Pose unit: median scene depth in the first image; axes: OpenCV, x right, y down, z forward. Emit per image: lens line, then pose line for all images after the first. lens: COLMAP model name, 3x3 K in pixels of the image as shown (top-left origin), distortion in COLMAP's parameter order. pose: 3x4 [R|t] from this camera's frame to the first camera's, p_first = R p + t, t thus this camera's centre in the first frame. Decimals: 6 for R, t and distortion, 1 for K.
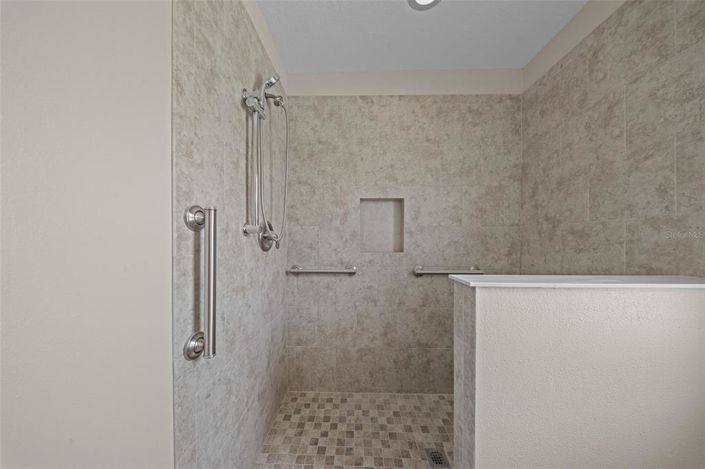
lens RADIAL K [[209.4, 0, 353.4], [0, 209.4, 229.0], [0, 0, 1]] dist [0.000626, 0.000001]
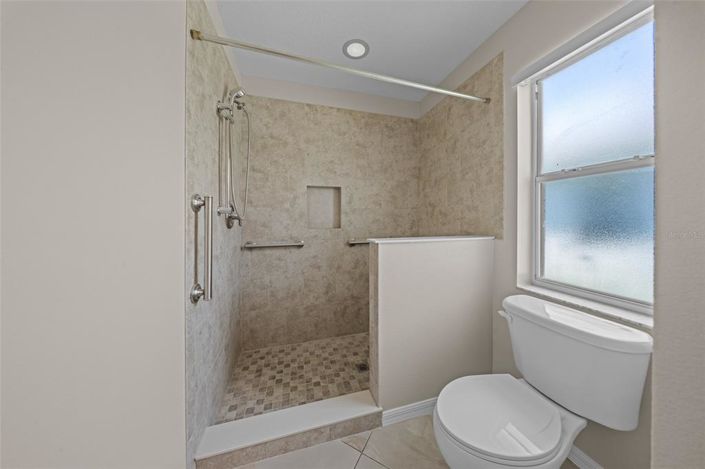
lens RADIAL K [[209.4, 0, 353.4], [0, 209.4, 229.0], [0, 0, 1]] dist [0.000626, 0.000001]
pose [[0.958530, -0.020381, 0.284263, -0.064419], [-0.006423, 0.995641, 0.093043, -0.007325], [-0.284920, -0.091011, 0.954221, -0.307767]]
